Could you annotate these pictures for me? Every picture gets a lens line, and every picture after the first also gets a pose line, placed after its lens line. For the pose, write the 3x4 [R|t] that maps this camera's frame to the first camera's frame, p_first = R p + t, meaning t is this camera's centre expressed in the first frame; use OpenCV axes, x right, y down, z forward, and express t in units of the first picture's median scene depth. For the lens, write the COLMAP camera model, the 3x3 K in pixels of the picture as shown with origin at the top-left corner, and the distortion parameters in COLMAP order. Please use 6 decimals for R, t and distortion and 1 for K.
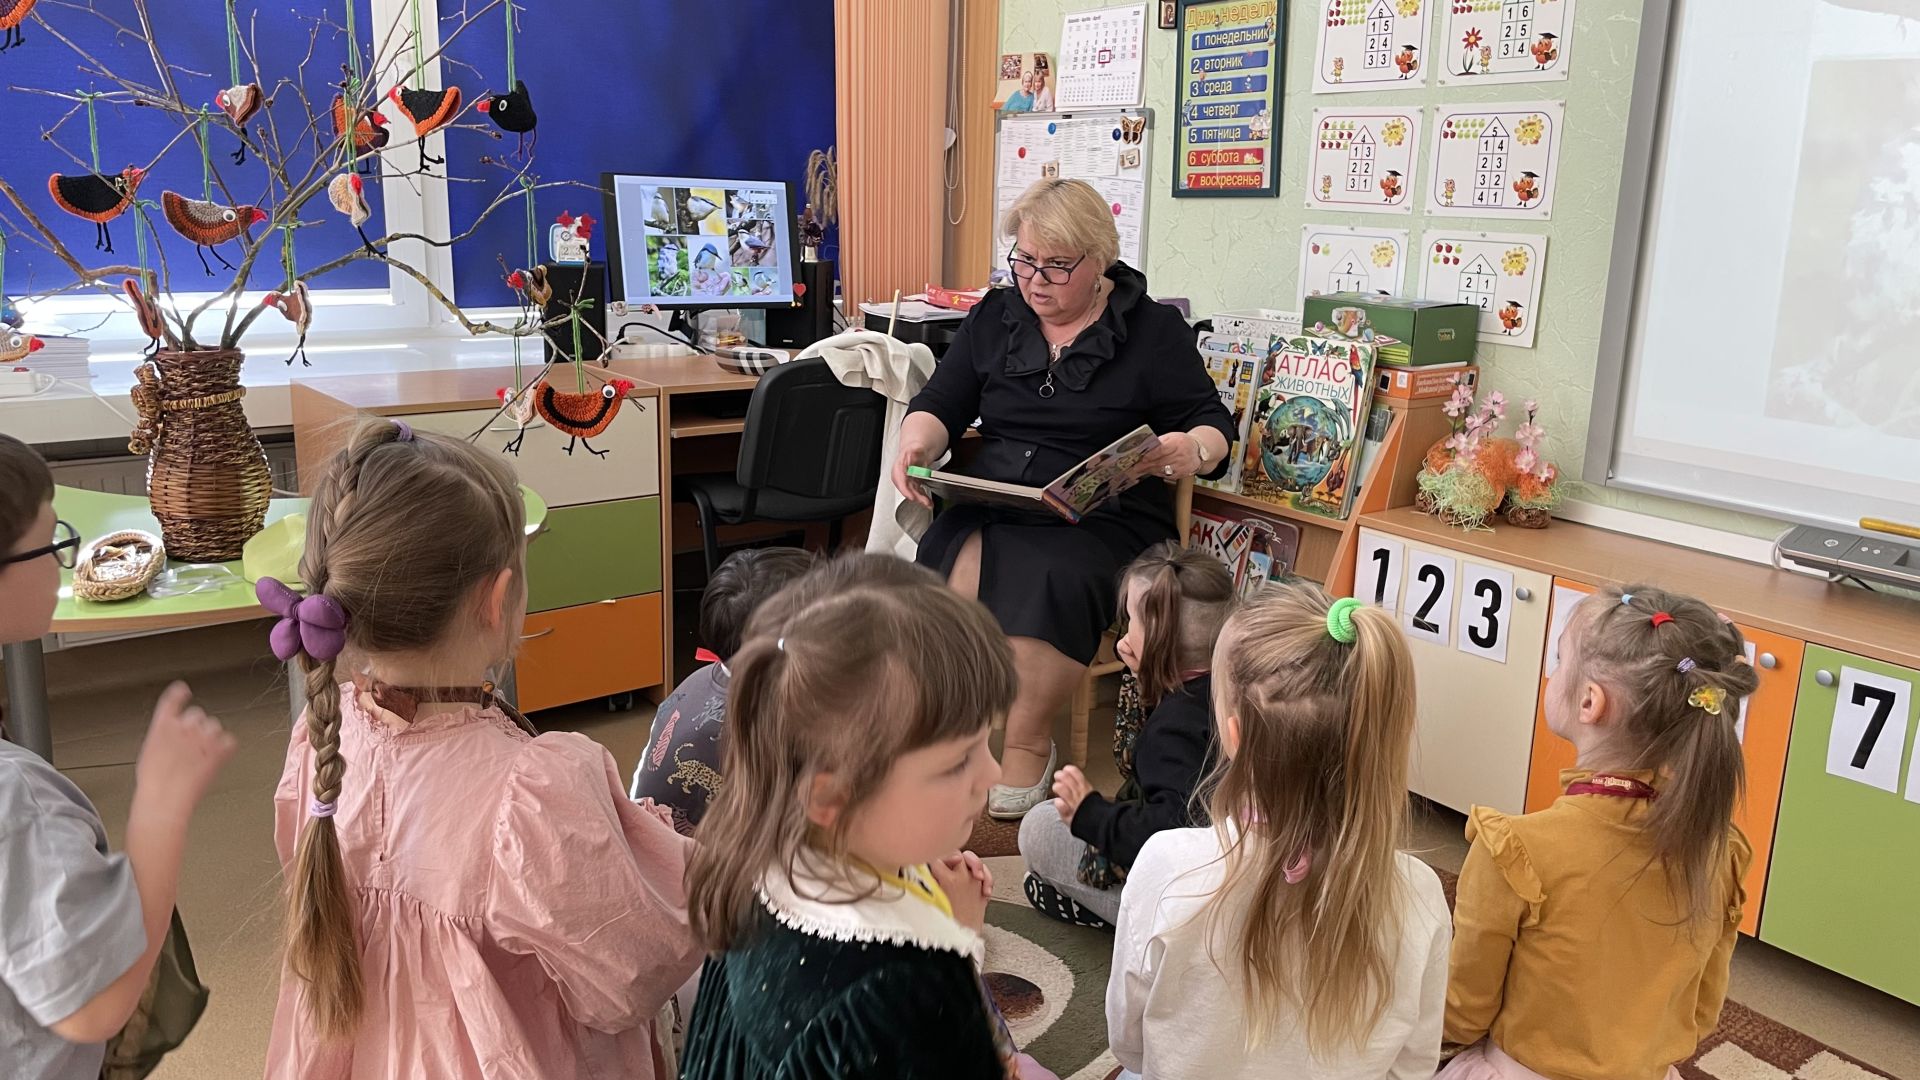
lens RADIAL K [[1464.2, 0, 964.7], [0, 1464.2, 523.3], [0, 0, 1]] dist [0.093062, -0.126563]
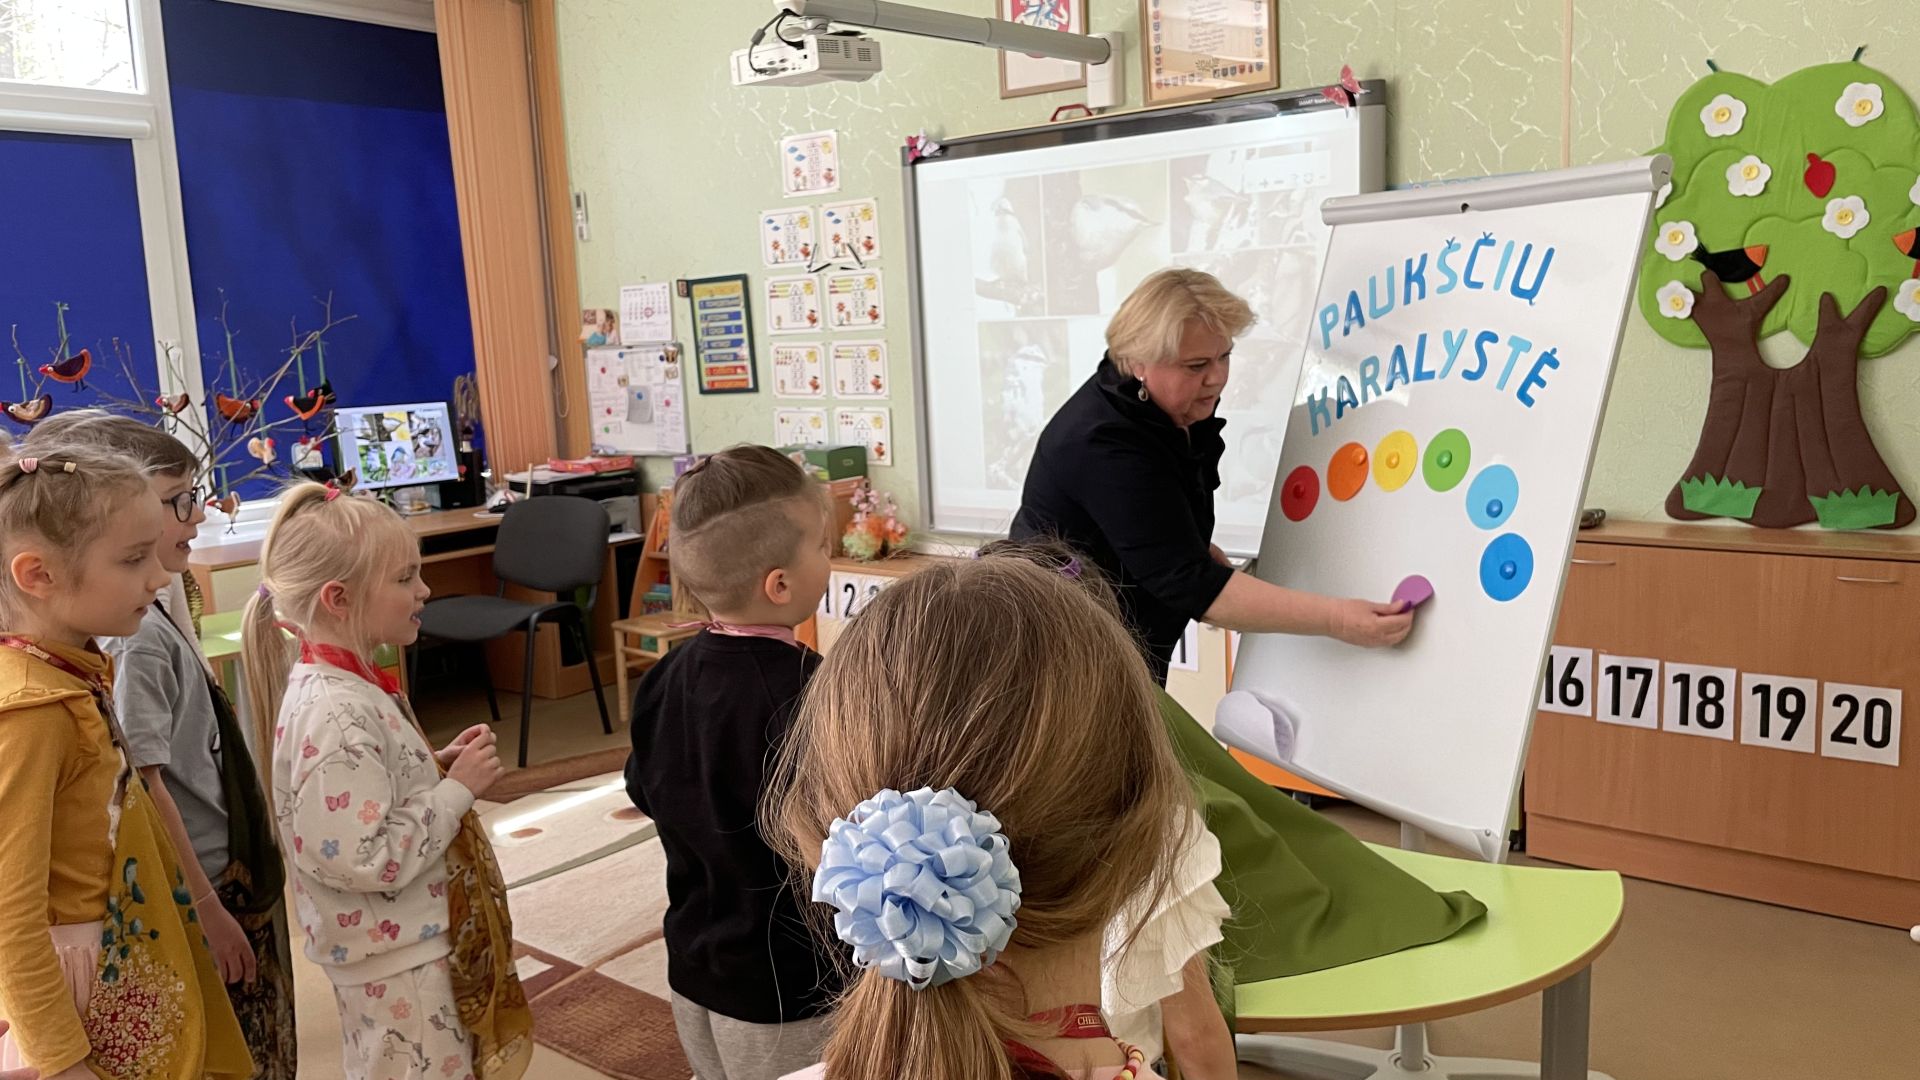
lens RADIAL K [[1464.2, 0, 965.7], [0, 1464.2, 530.3], [0, 0, 1]] dist [0.093062, -0.126563]
pose [[0.961381, -0.104745, 0.254509, -0.008582], [0.127797, 0.988904, -0.075747, 0.104391], [-0.243751, 0.105347, 0.964099, -0.729642]]
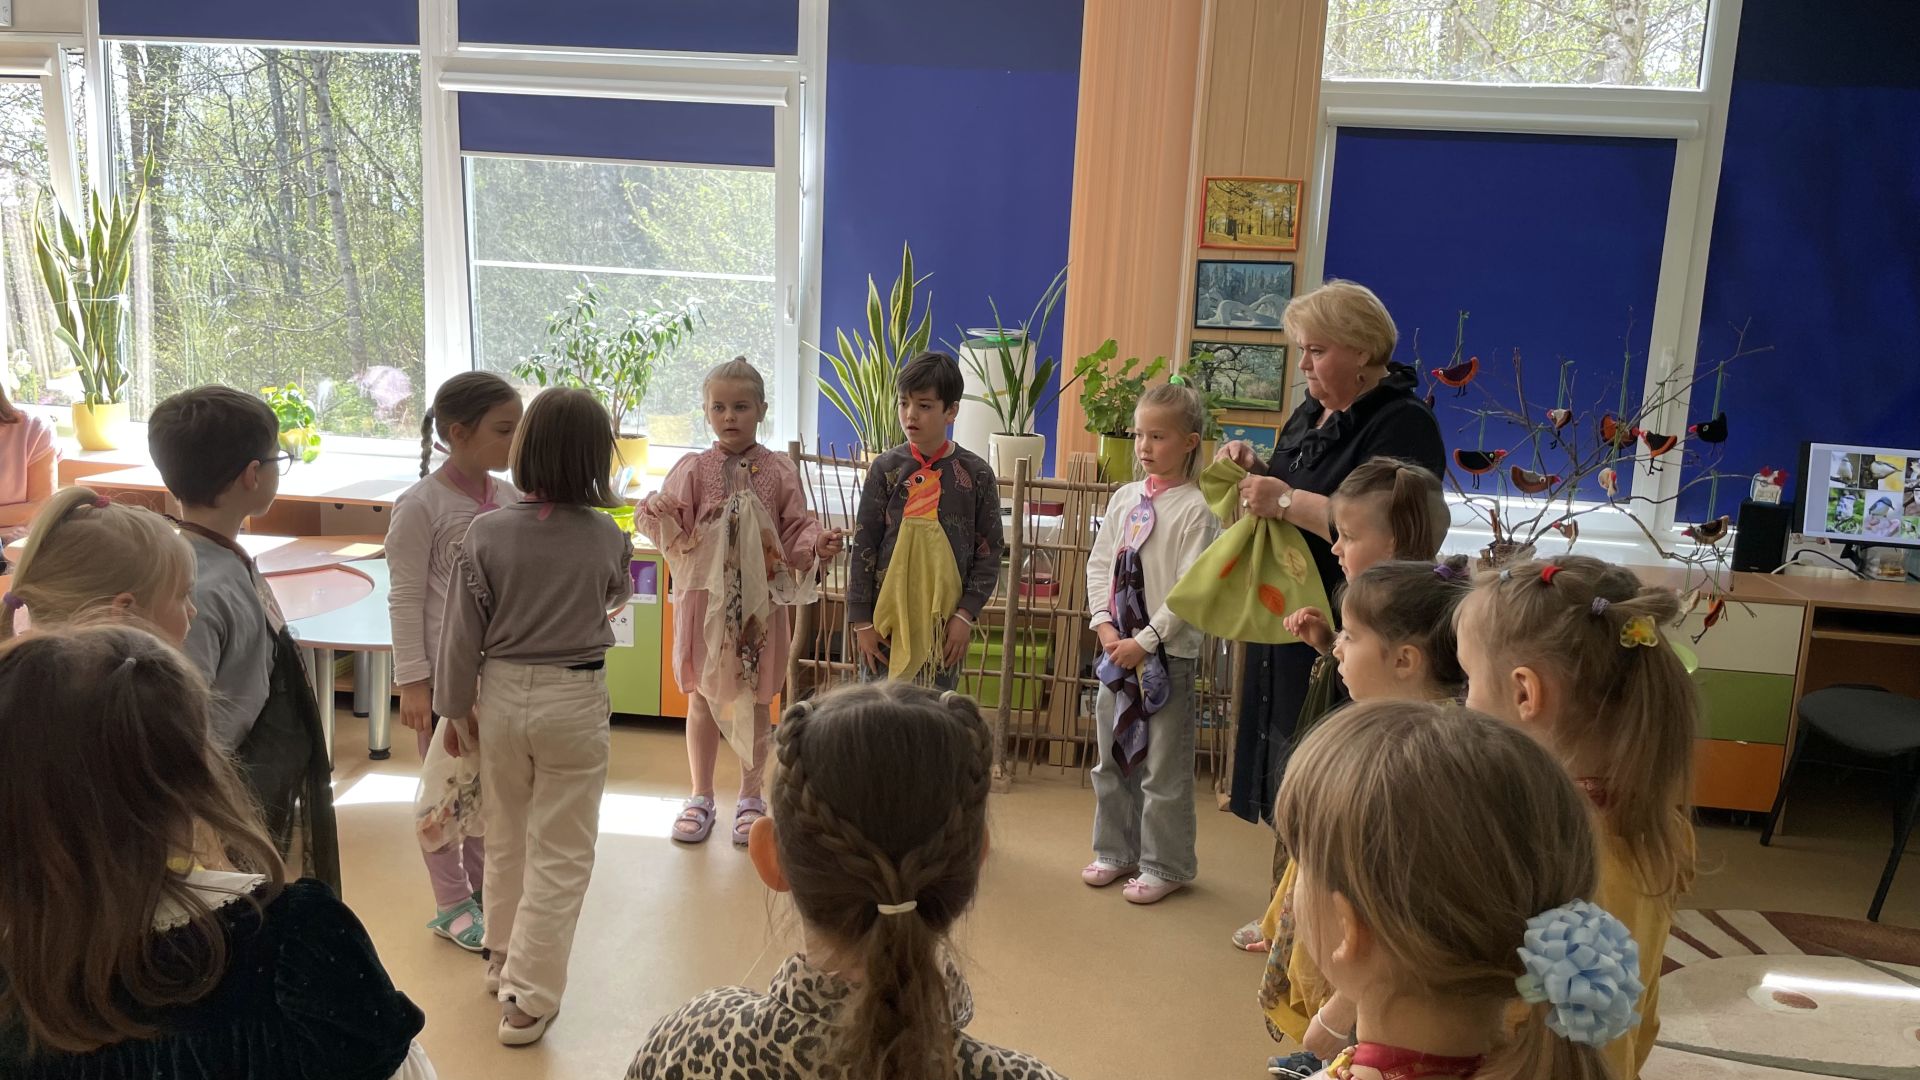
lens RADIAL K [[1464.2, 0, 962.3], [0, 1464.2, 525.5], [0, 0, 1]] dist [0.093062, -0.126563]
pose [[0.694441, 0.122573, -0.709033, 0.225343], [-0.196632, 0.980204, -0.023134, 0.028217], [0.692161, 0.155484, 0.704796, -0.556430]]
